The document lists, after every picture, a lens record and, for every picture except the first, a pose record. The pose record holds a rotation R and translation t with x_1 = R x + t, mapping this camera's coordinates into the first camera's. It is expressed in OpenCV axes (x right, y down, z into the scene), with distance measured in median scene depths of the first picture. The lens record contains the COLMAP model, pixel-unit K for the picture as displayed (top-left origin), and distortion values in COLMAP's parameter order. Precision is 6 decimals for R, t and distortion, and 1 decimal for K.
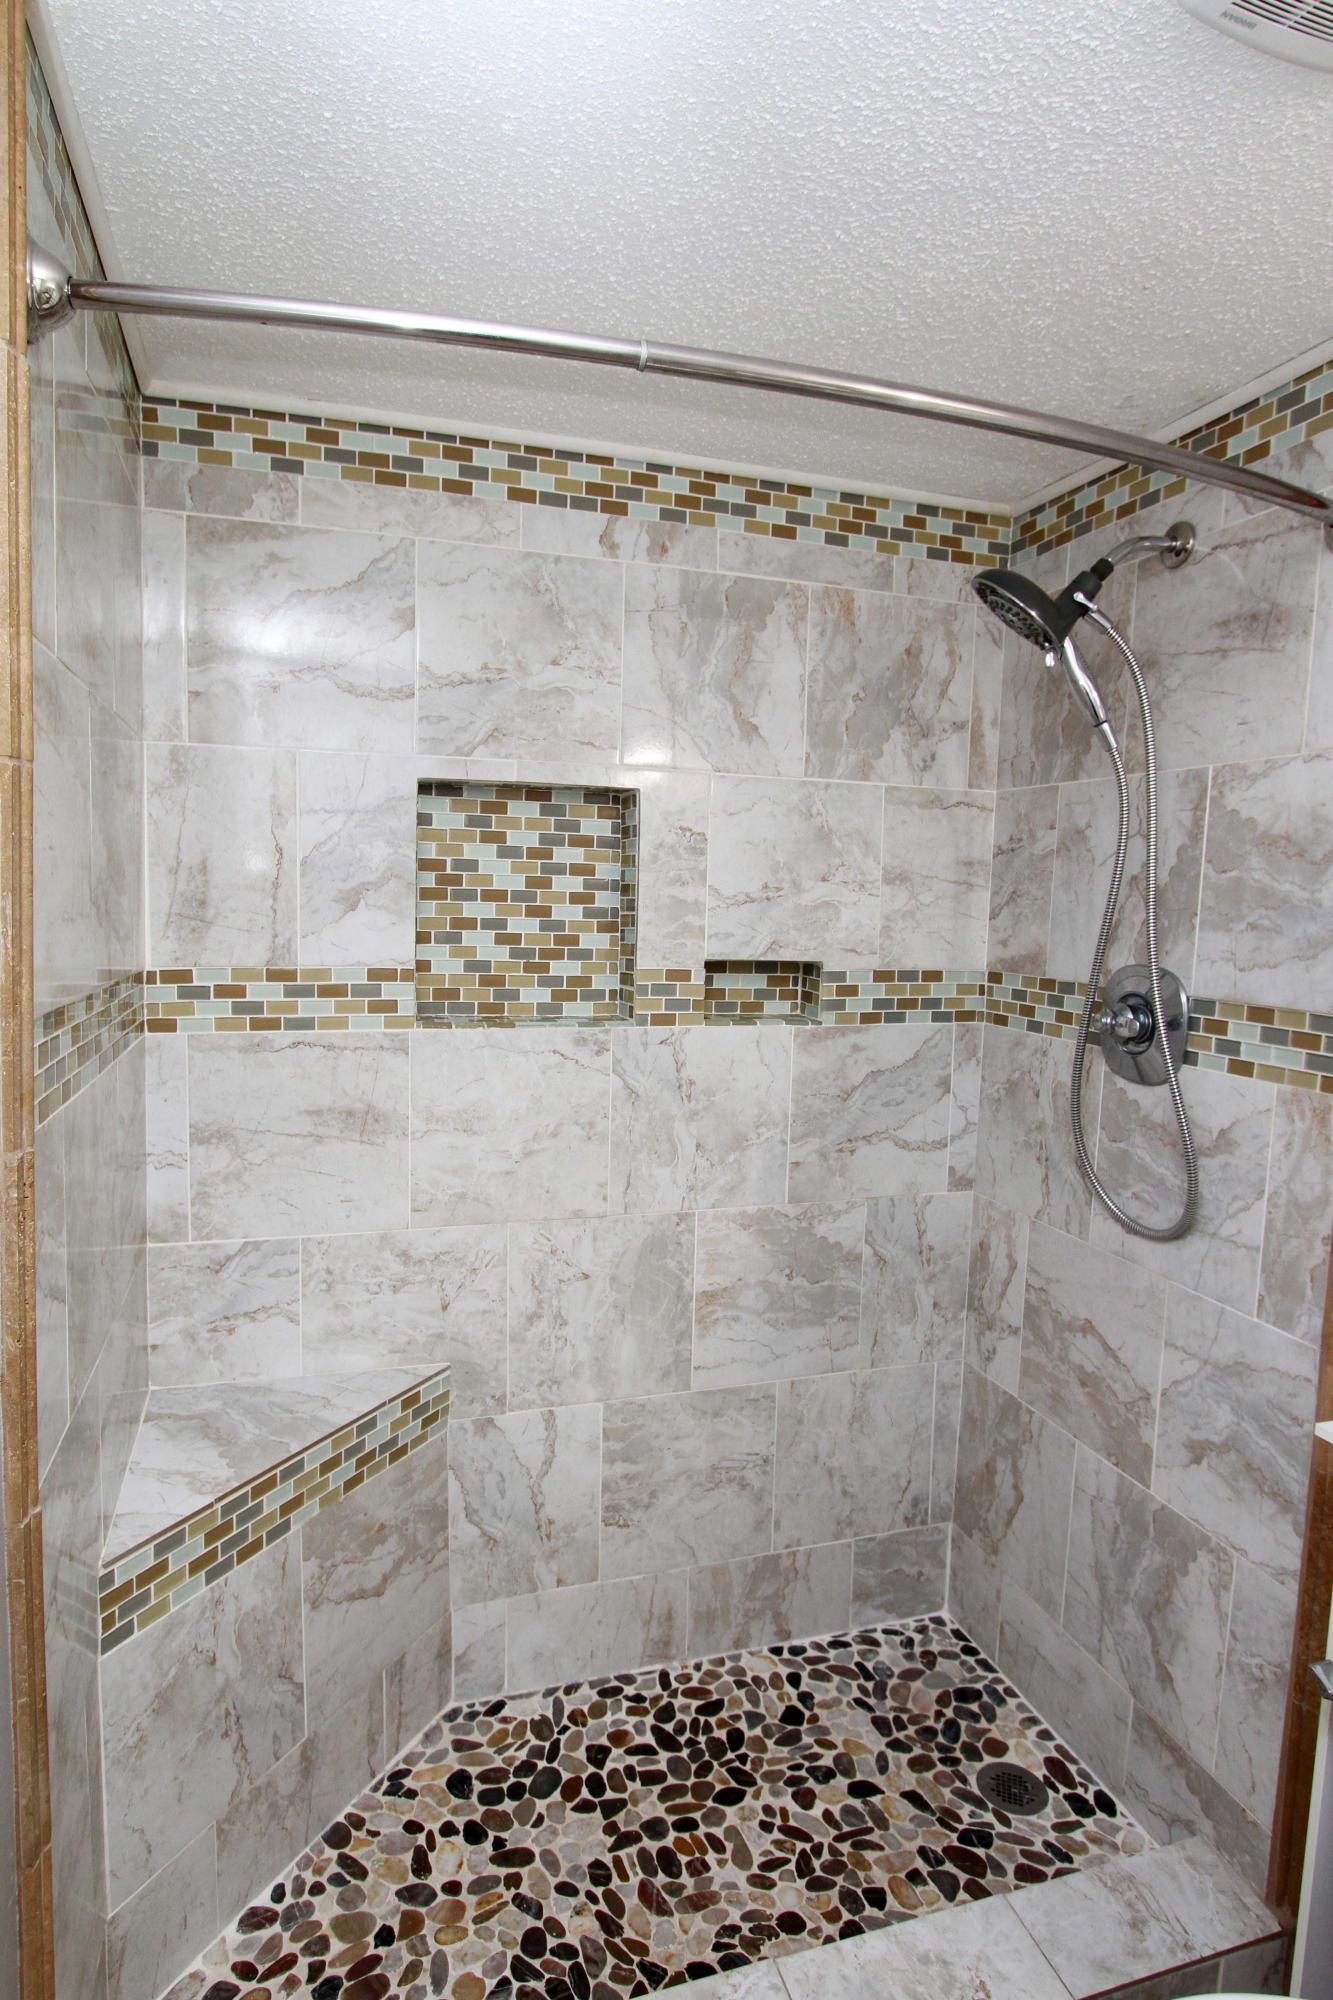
lens RADIAL K [[1127.3, 0, 666.5], [0, 1127.3, 1000.0], [0, 0, 1]] dist [-0.020560, 0.003350]
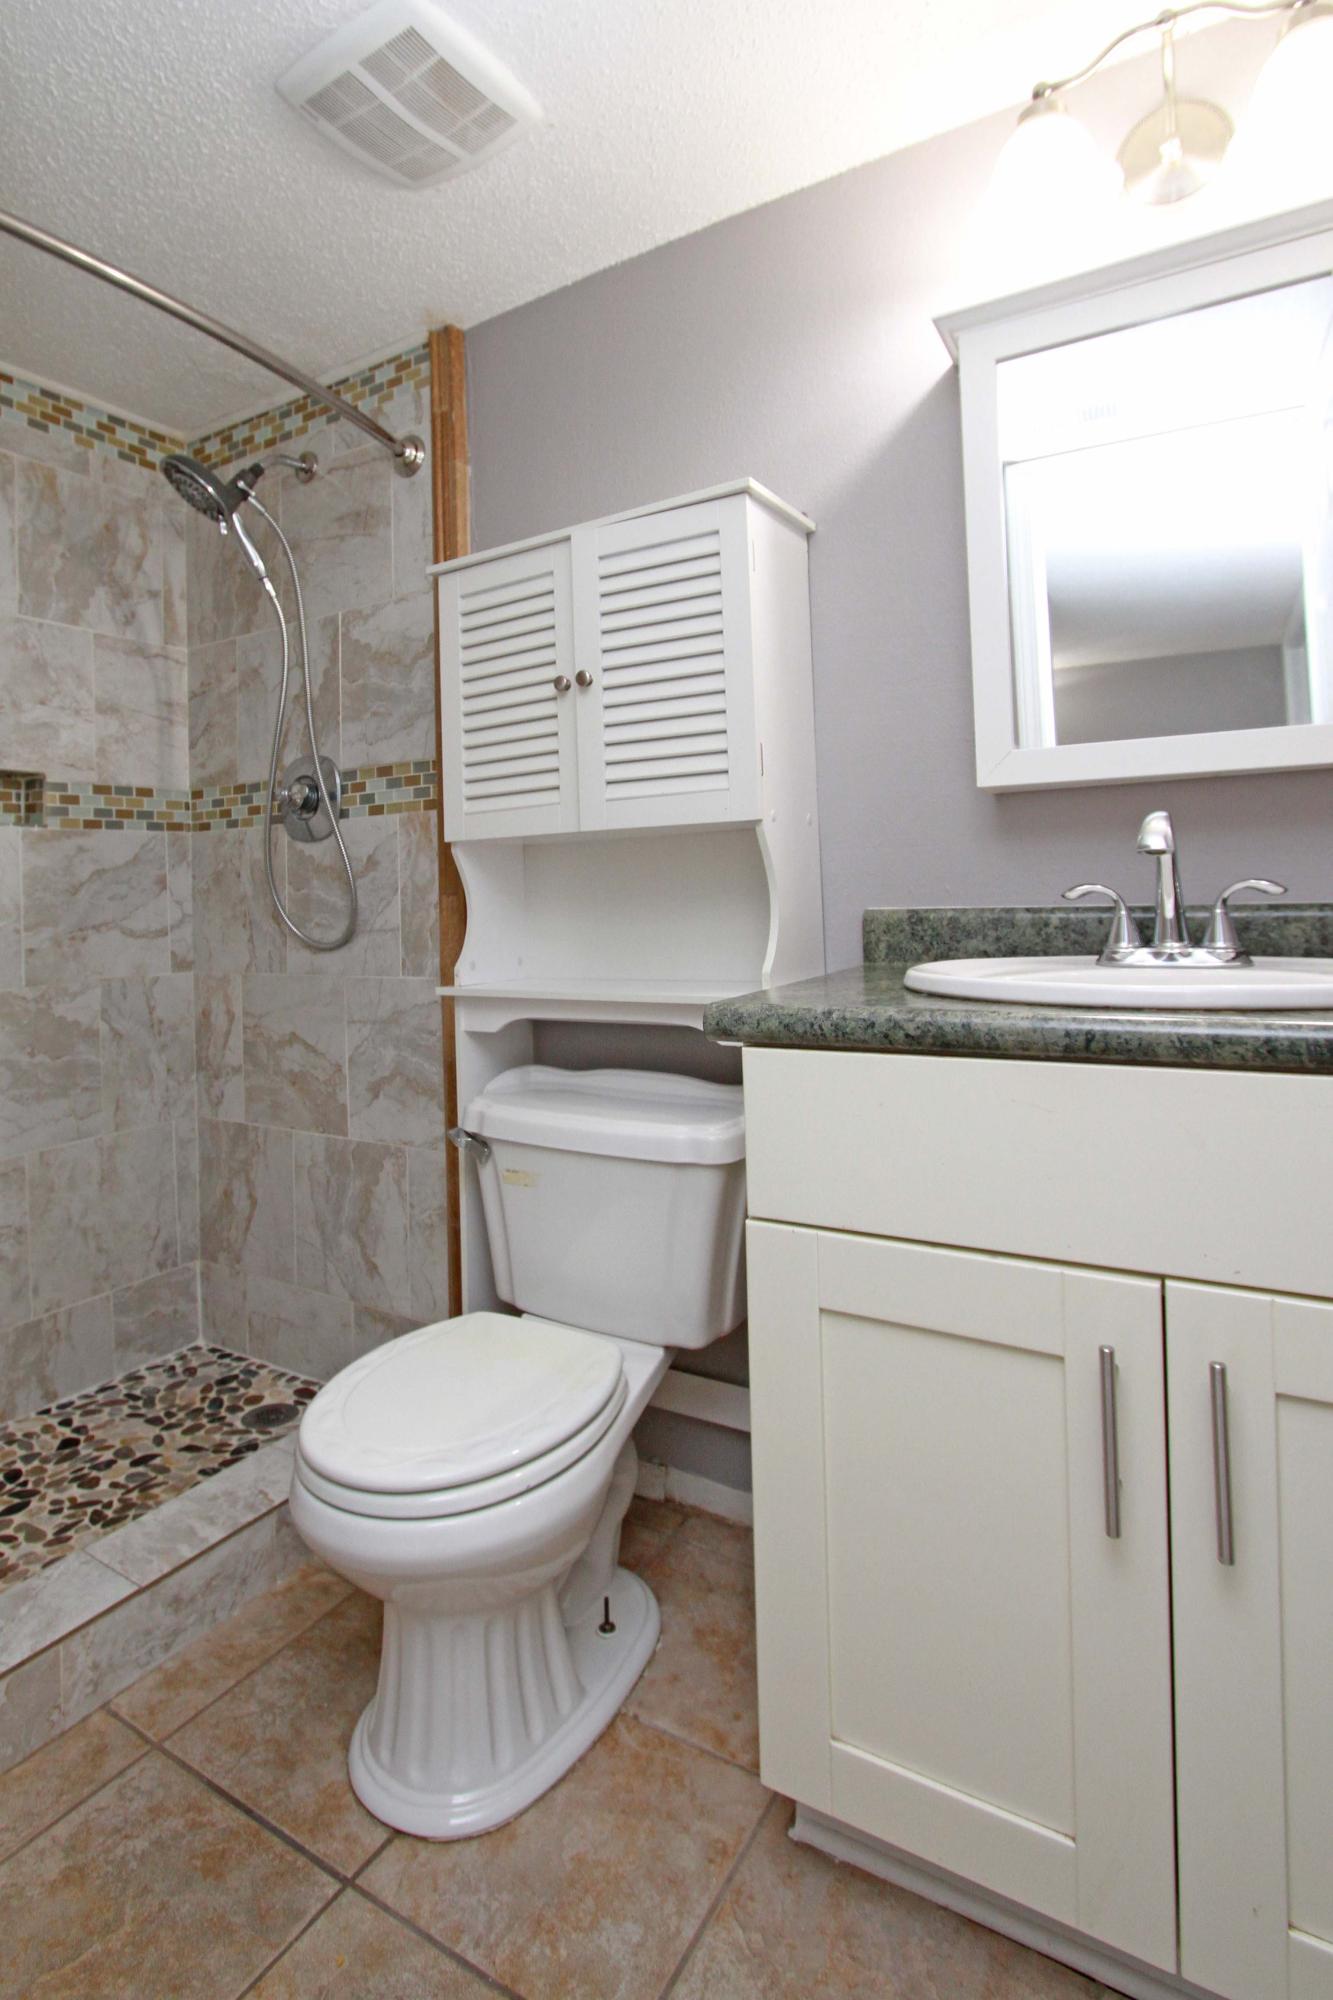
lens RADIAL K [[1022.9, 0, 620.1], [0, 1022.9, 872.9], [0, 0, 1]] dist [-0.025193, 0.001565]
pose [[0.772018, -0.041818, 0.634223, -0.073136], [0.109131, 0.991736, -0.067451, 0.205463], [-0.626161, 0.121287, 0.770202, -0.172218]]
